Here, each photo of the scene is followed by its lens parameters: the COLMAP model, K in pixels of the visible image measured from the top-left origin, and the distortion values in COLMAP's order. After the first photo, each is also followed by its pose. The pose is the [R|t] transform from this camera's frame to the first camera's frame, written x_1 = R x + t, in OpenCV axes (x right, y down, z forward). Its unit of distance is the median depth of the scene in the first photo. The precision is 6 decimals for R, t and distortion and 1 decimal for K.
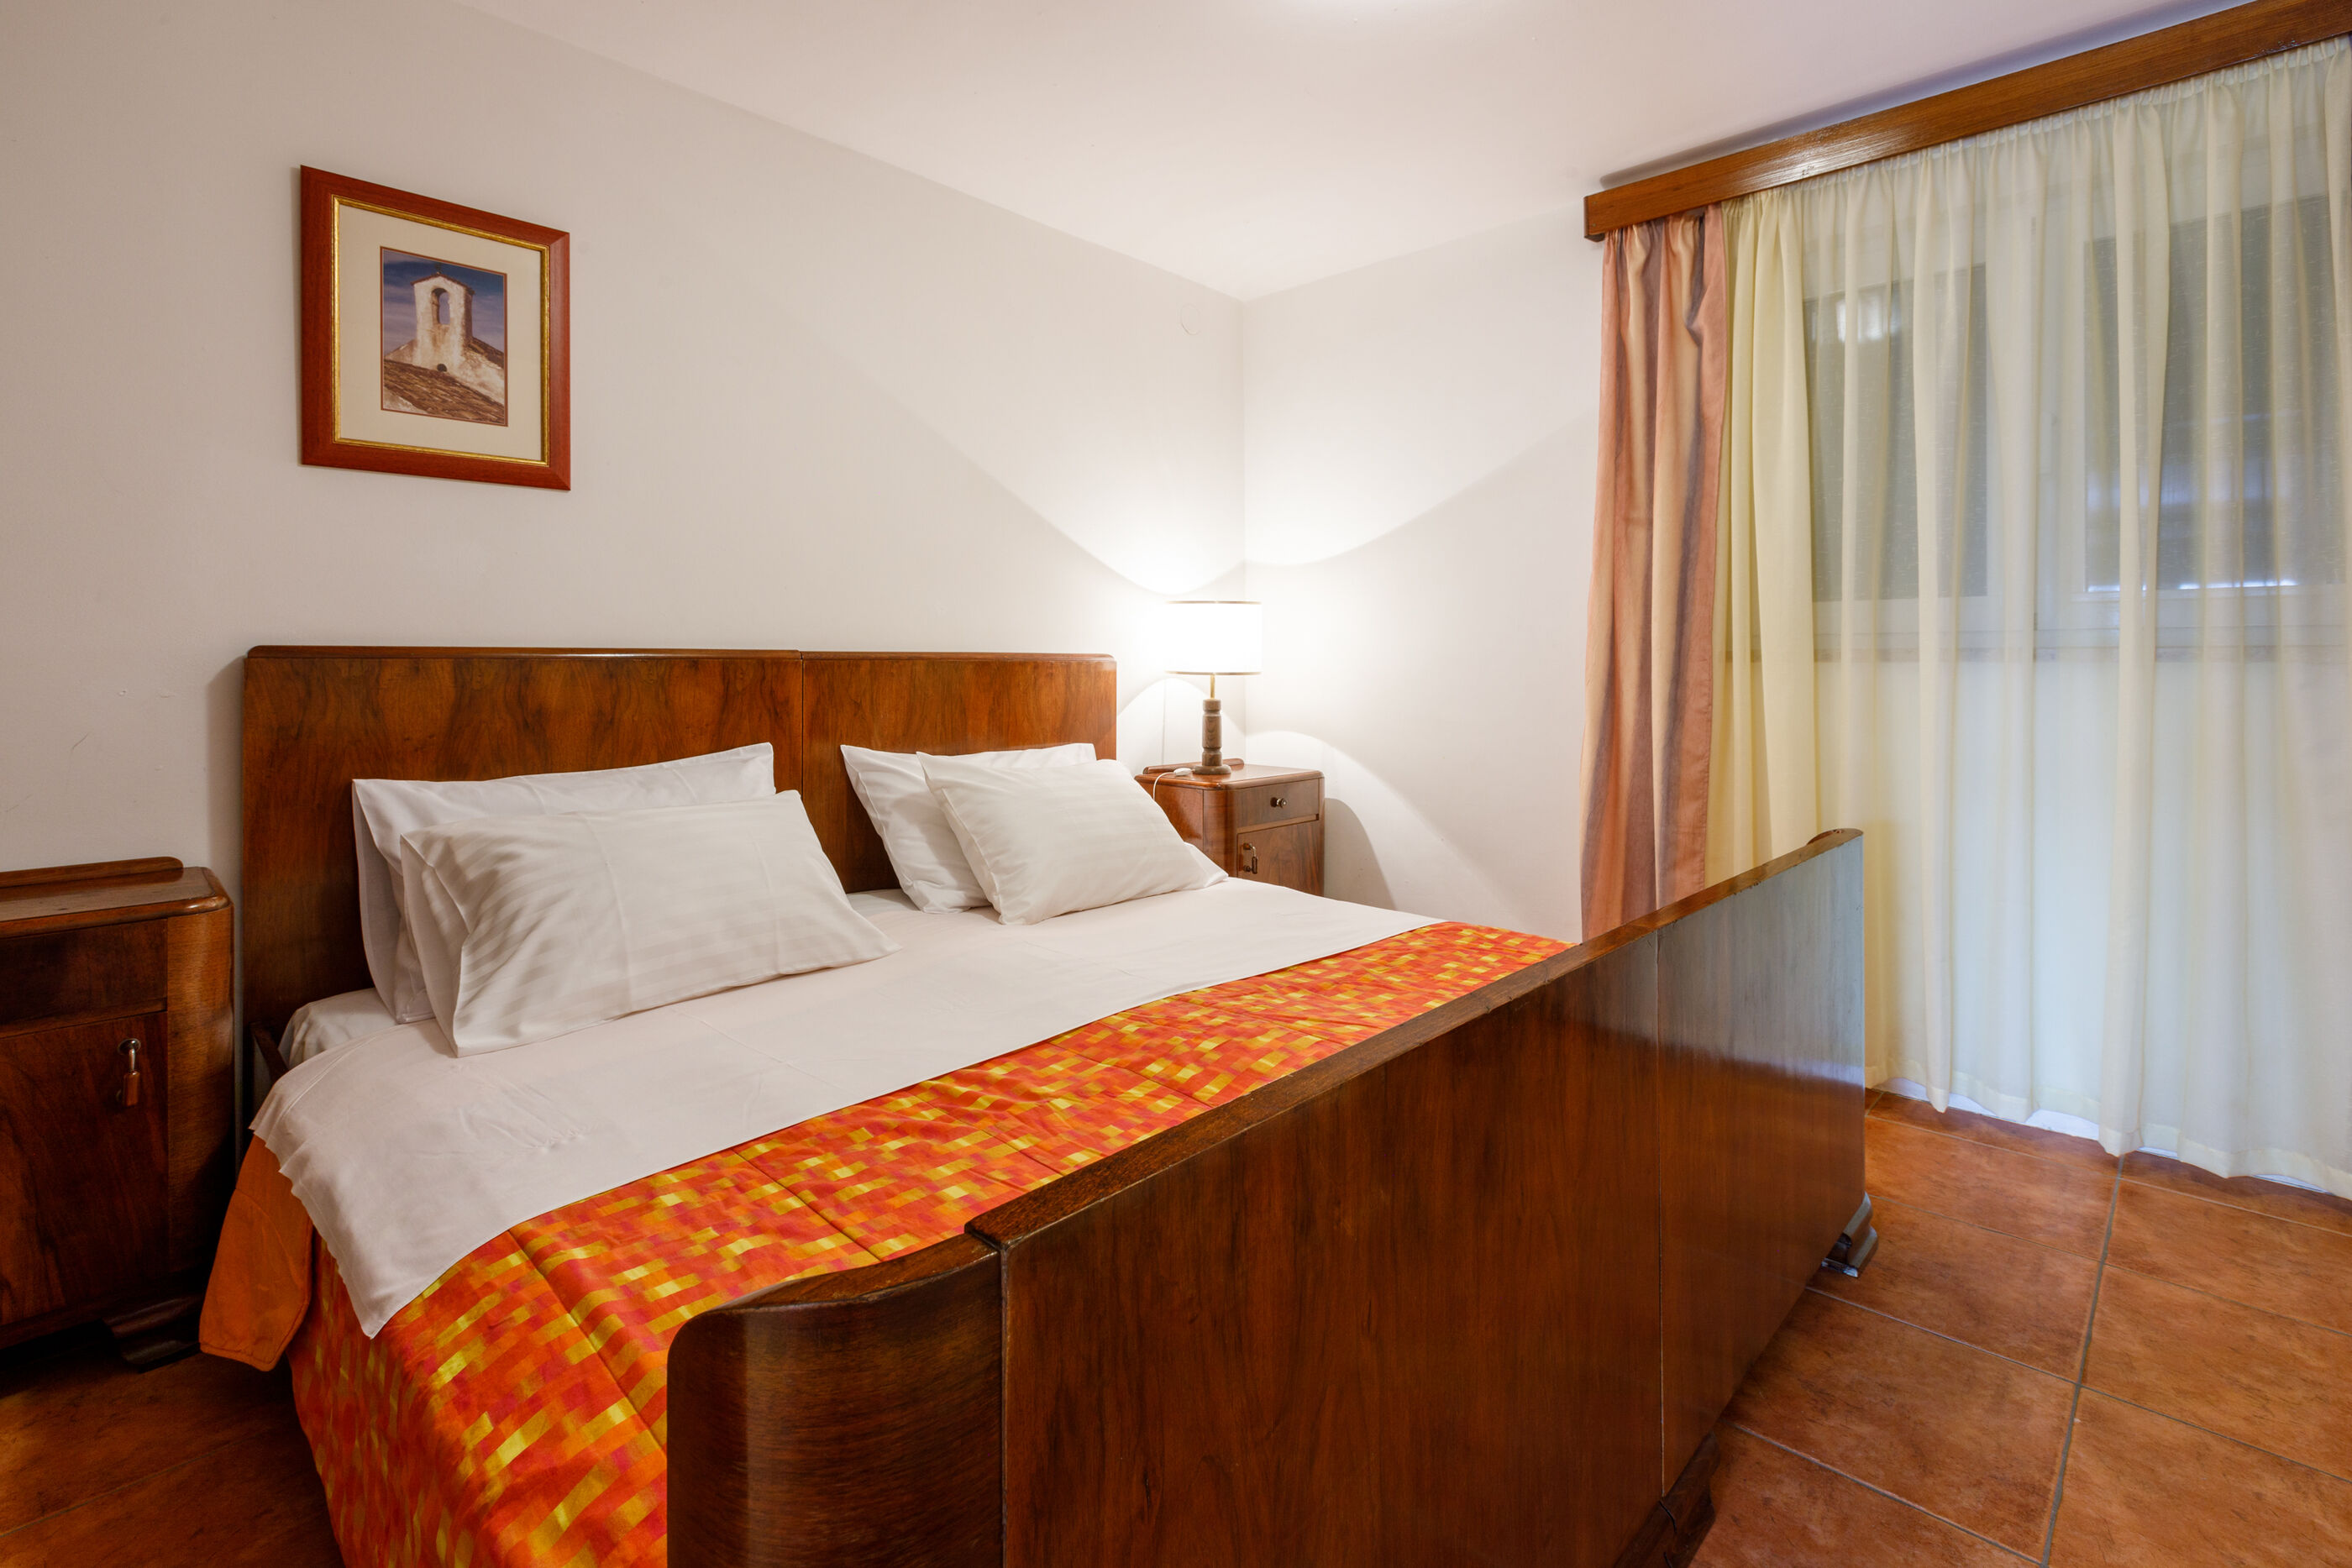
lens RADIAL K [[1072.3, 0, 1197.4], [0, 1072.3, 692.5], [0, 0, 1]] dist [-0.001653, 0.000193]
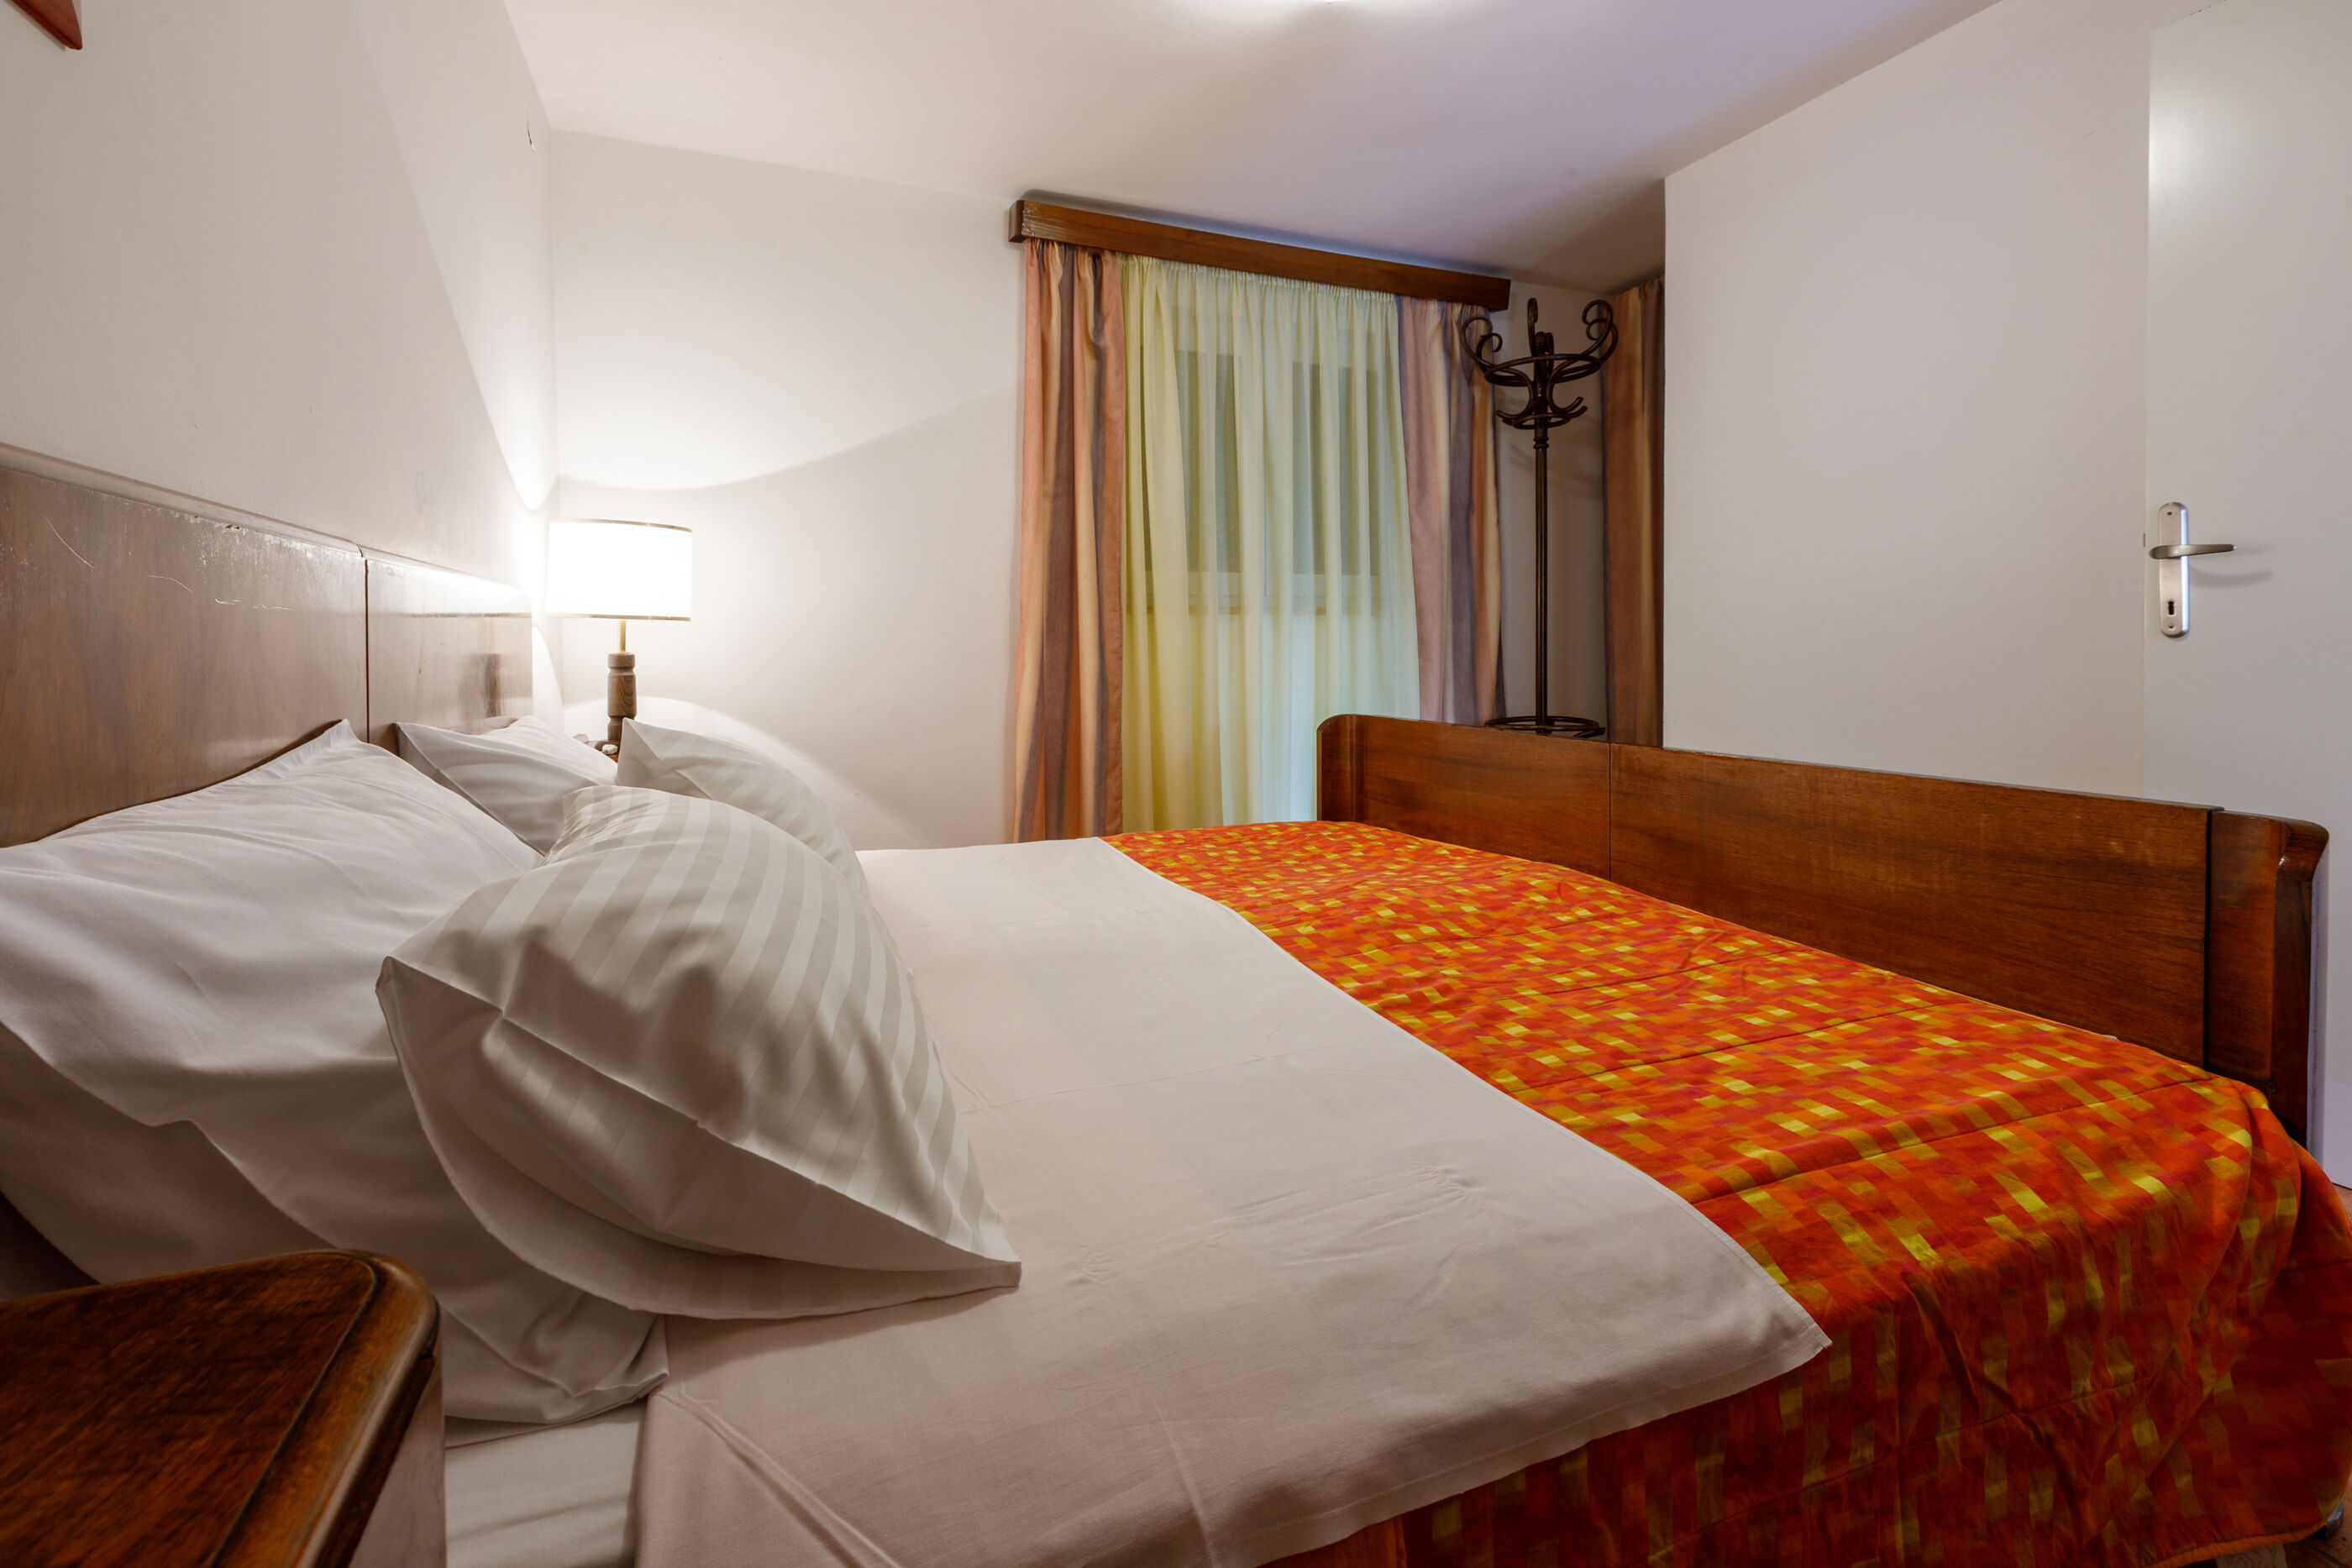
lens RADIAL K [[1041.9, 0, 1168.6], [0, 1041.9, 699.6], [0, 0, 1]] dist [-0.004063, -0.000713]
pose [[0.431721, -0.047250, 0.900769, -1.464149], [0.029159, 0.998836, 0.038419, 0.067168], [-0.901536, 0.009679, 0.432596, 0.972905]]
